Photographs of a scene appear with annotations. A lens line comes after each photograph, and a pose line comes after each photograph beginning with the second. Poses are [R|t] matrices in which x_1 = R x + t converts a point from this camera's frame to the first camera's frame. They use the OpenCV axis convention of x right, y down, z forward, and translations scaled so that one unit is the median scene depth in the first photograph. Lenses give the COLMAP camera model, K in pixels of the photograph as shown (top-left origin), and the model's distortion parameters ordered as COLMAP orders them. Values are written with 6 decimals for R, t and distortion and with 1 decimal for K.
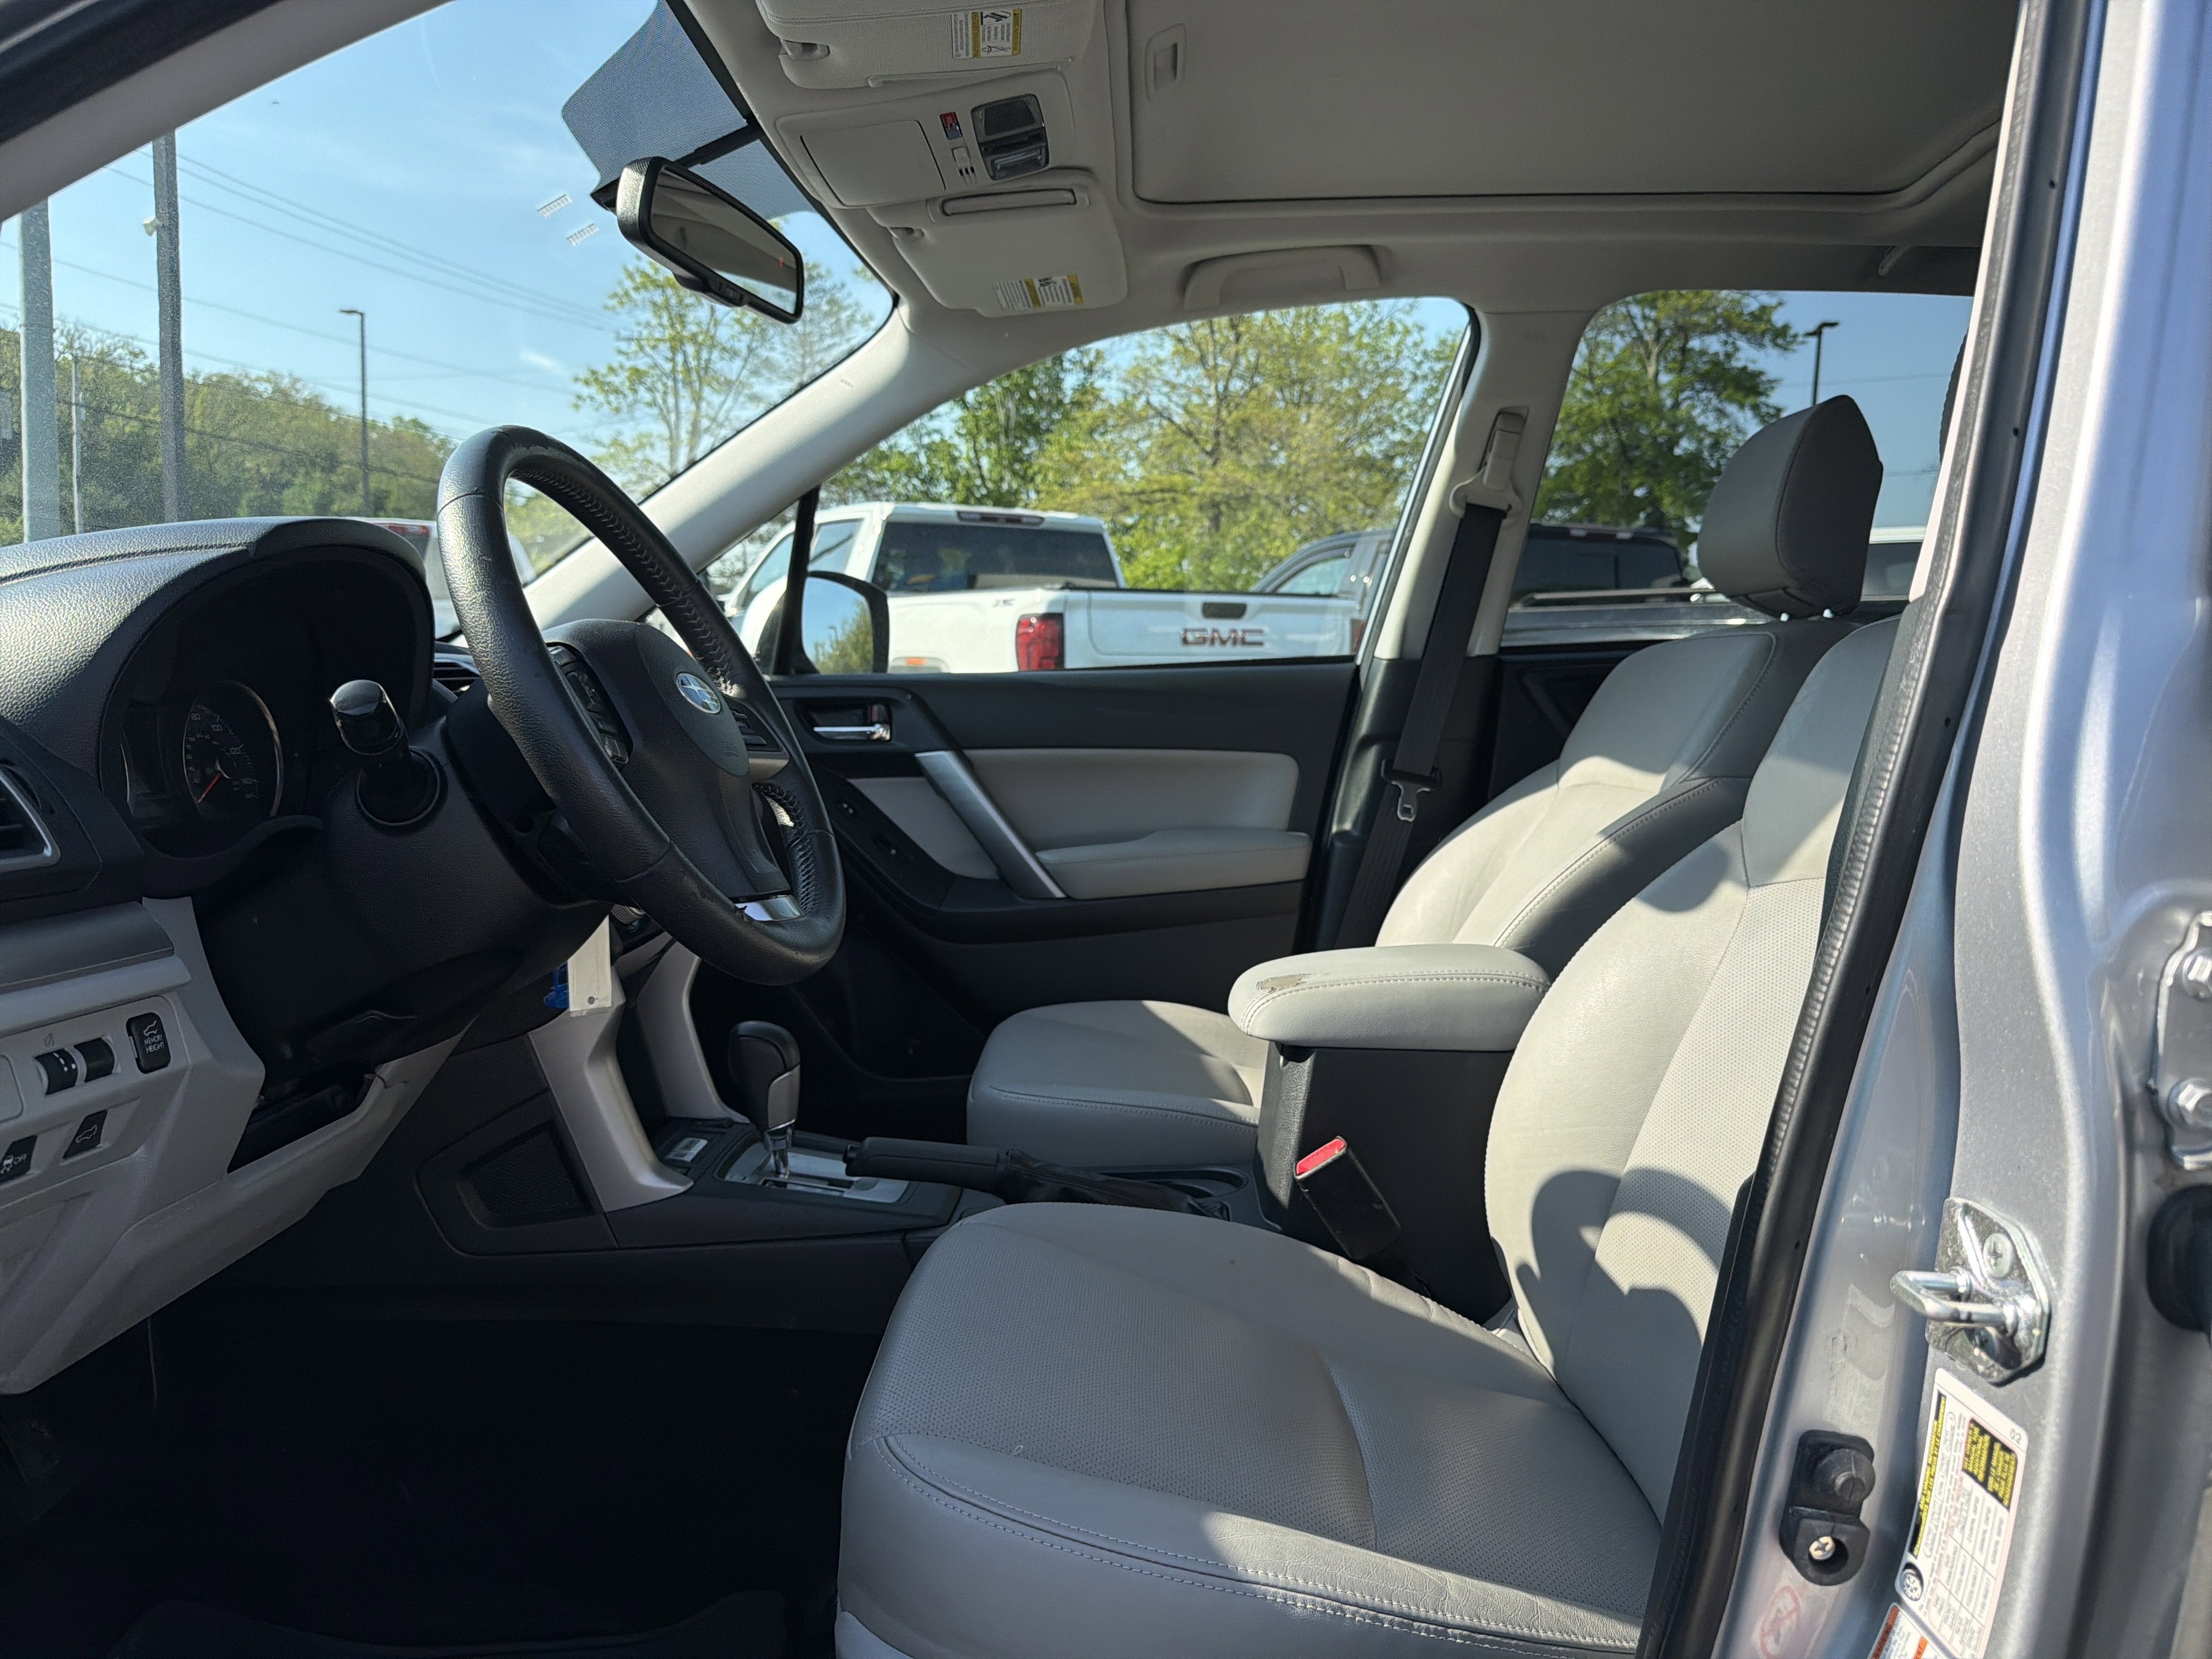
lens RADIAL K [[1594.0, 0, 1116.5], [0, 1594.0, 829.8], [0, 0, 1]] dist [-0.011645, 0.000591]
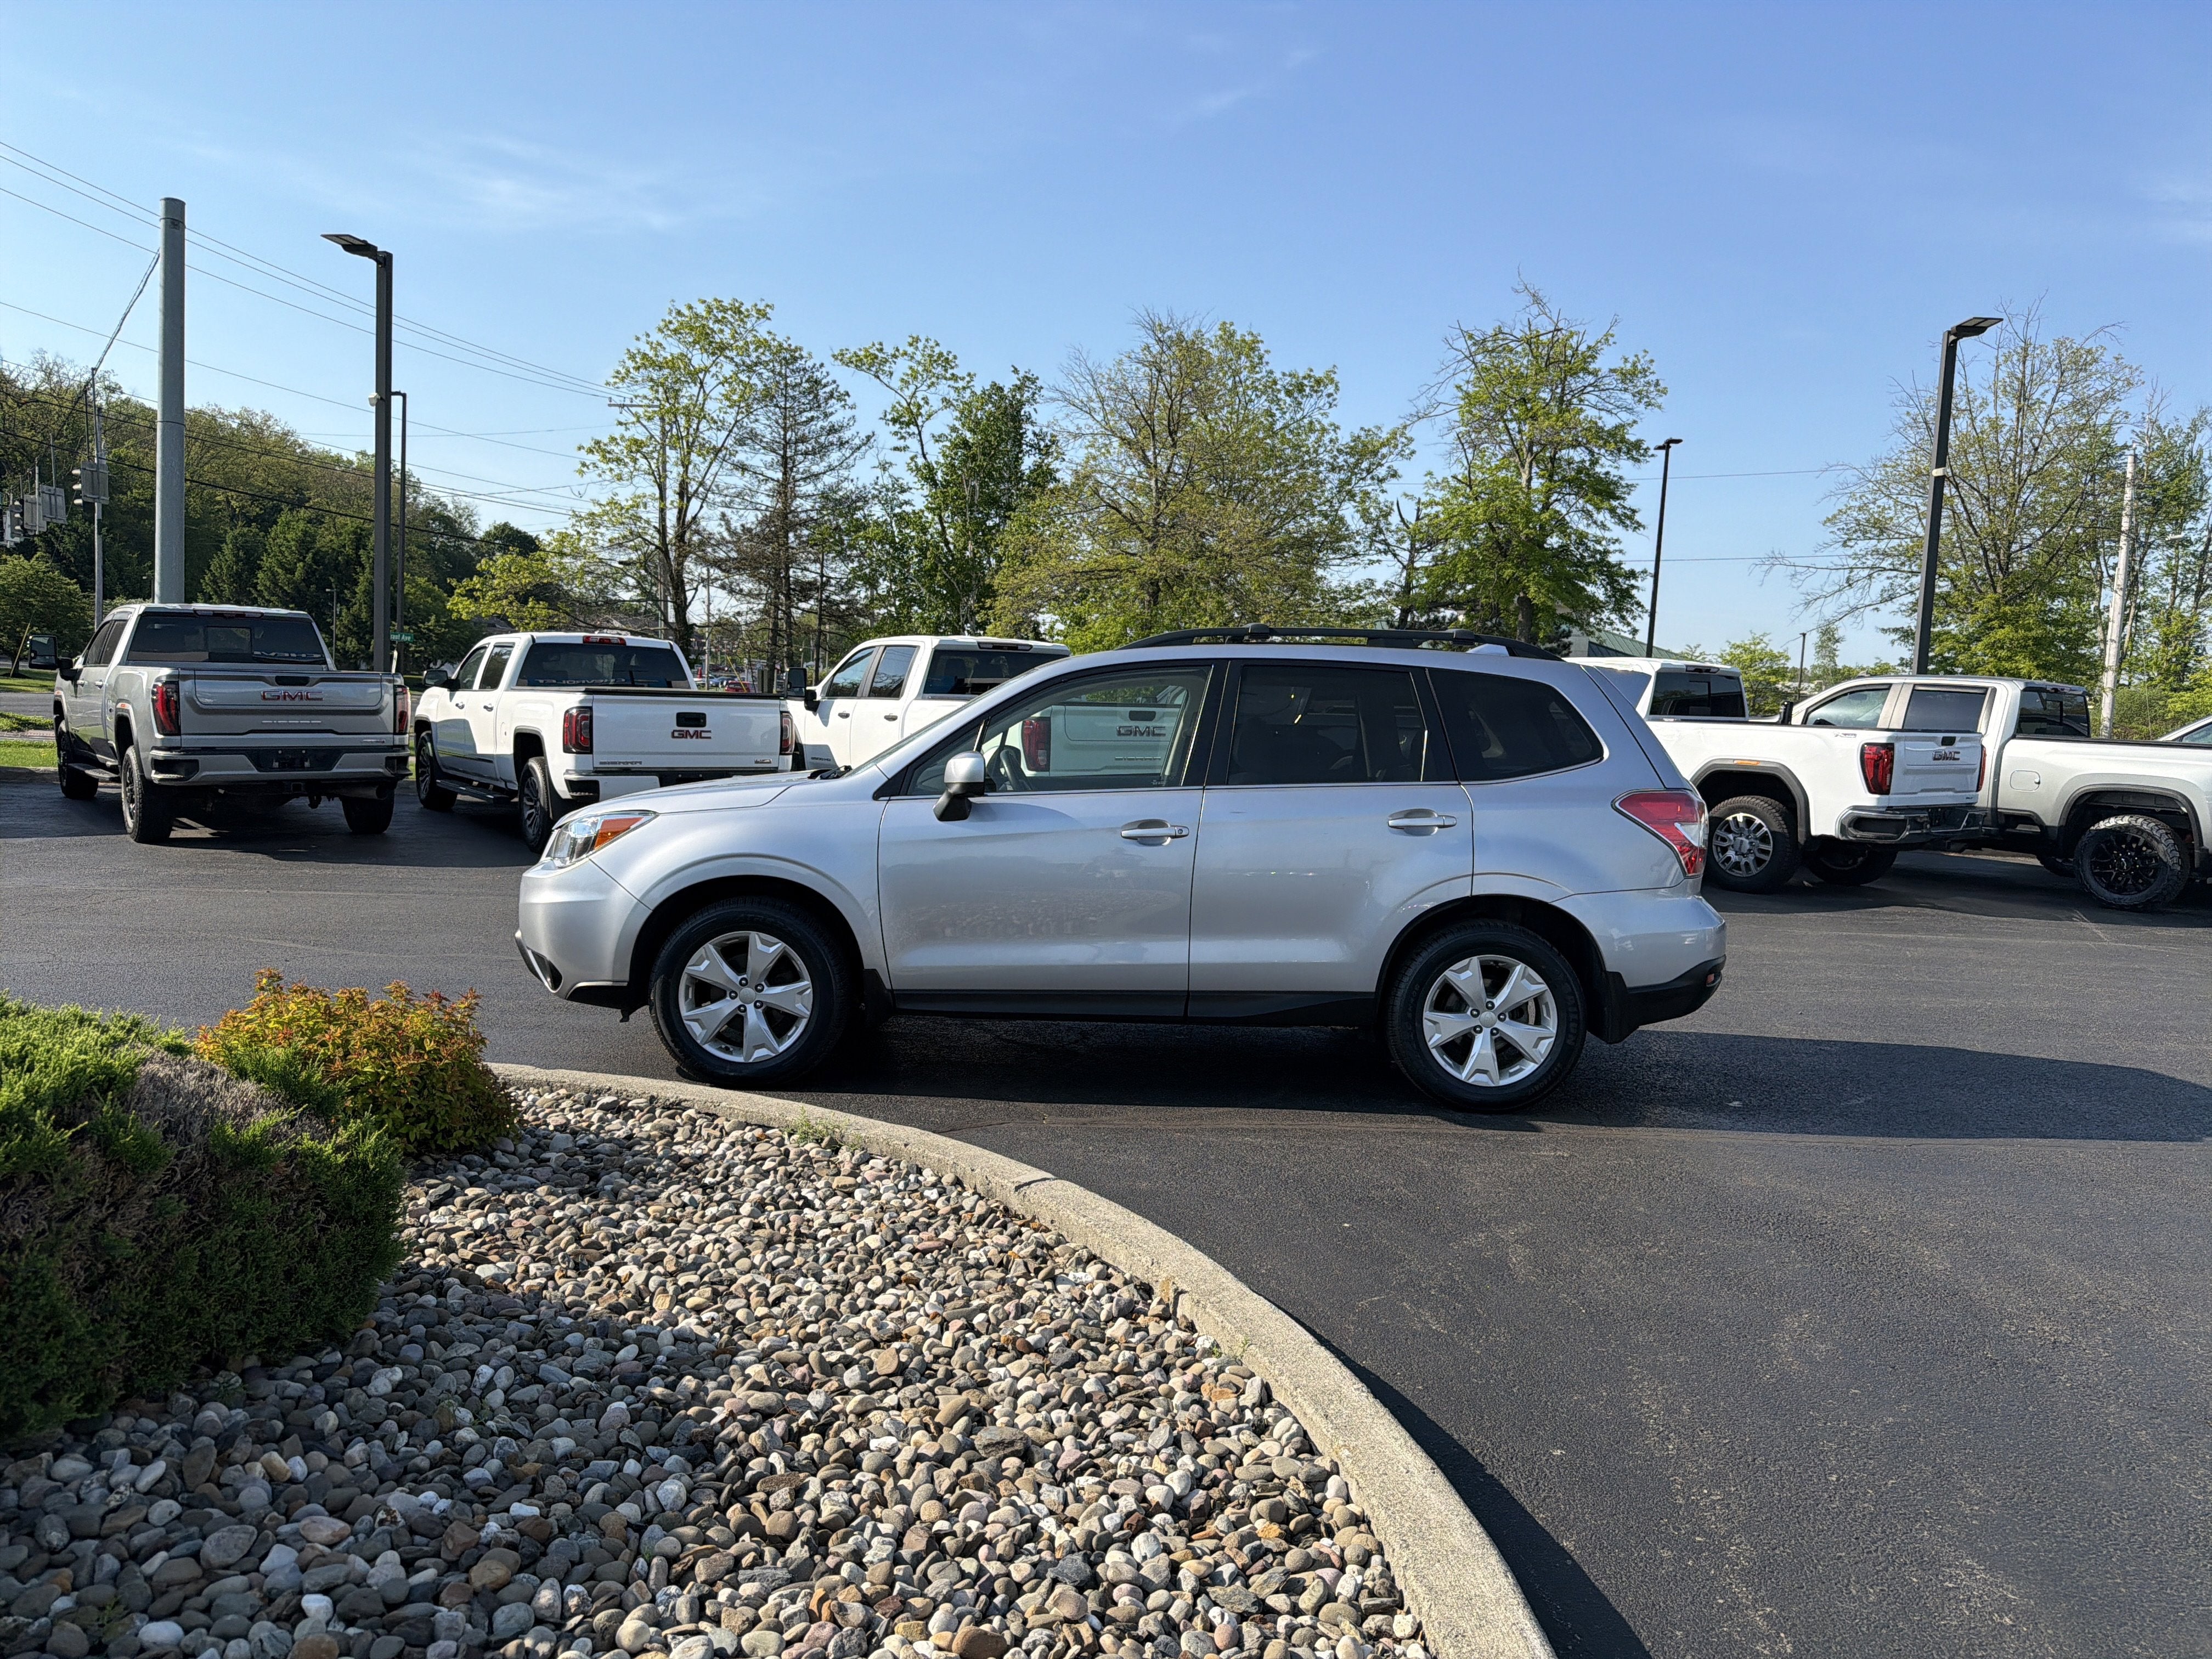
lens RADIAL K [[1594.0, 0, 1116.5], [0, 1594.0, 829.8], [0, 0, 1]] dist [-0.011645, 0.000591]
pose [[0.999257, 0.014702, 0.035615, -0.003267], [-0.013821, 0.999596, -0.024854, 0.004777], [-0.035966, 0.024343, 0.999056, -0.119764]]
